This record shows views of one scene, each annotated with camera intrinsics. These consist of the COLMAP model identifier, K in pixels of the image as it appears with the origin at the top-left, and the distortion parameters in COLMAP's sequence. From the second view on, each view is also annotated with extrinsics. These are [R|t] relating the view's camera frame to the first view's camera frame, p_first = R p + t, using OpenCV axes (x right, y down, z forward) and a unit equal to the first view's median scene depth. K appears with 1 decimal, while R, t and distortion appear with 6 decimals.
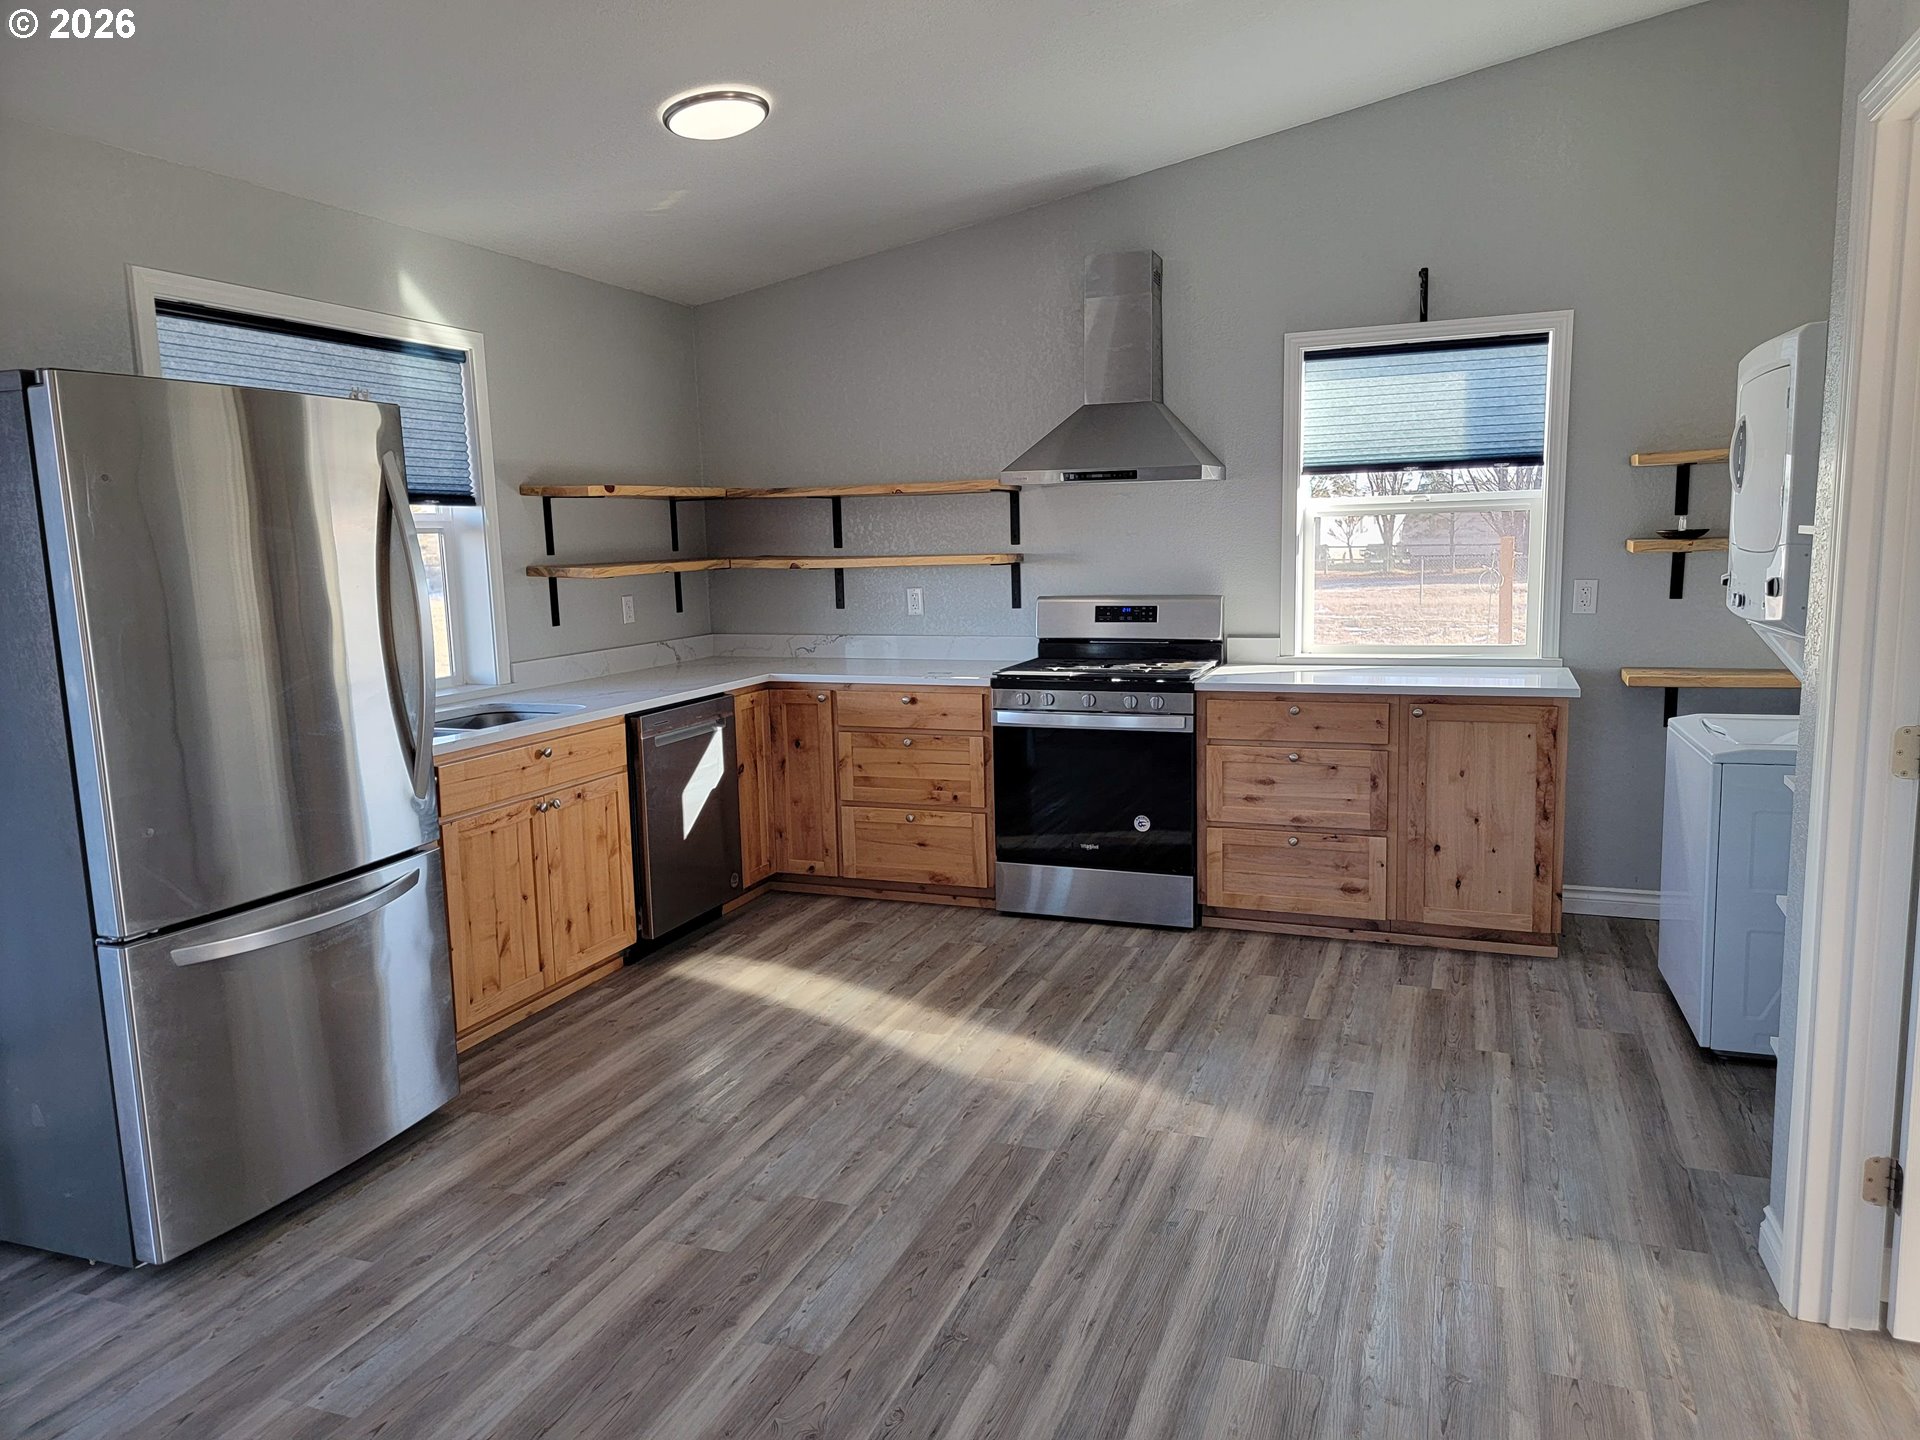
lens RADIAL K [[1345.4, 0, 960.0], [0, 1345.4, 720.0], [0, 0, 1]] dist [0.080984, -0.080576]
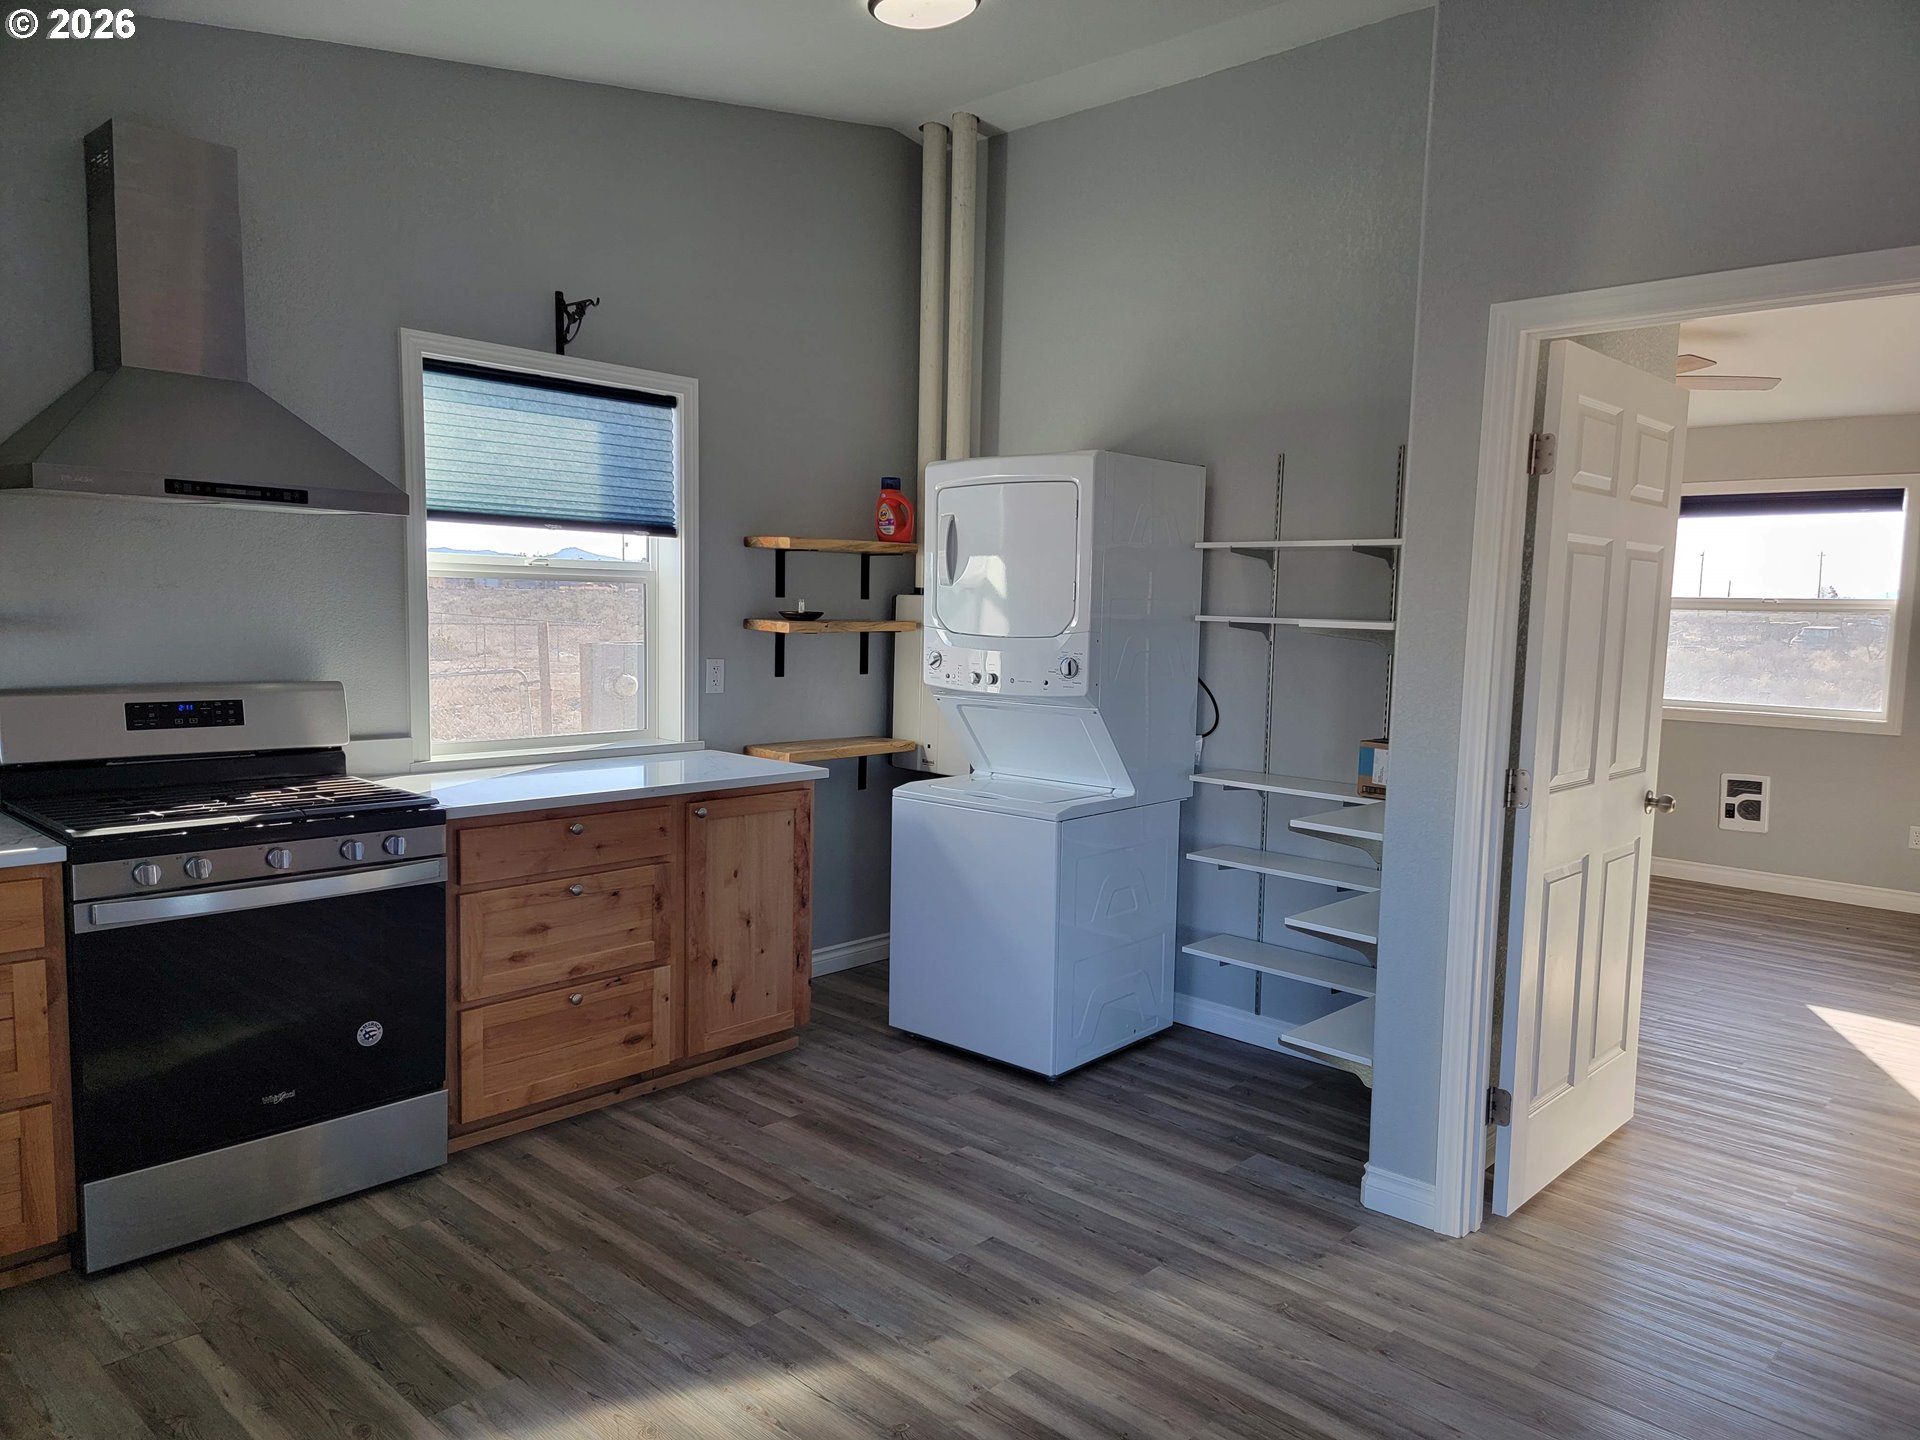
lens RADIAL K [[1345.4, 0, 960.0], [0, 1345.4, 720.0], [0, 0, 1]] dist [0.080984, -0.080576]
pose [[0.345013, -0.052162, 0.937147, -0.395397], [0.095725, 0.995204, 0.020152, -0.063065], [-0.933704, 0.082756, 0.348351, 0.516609]]
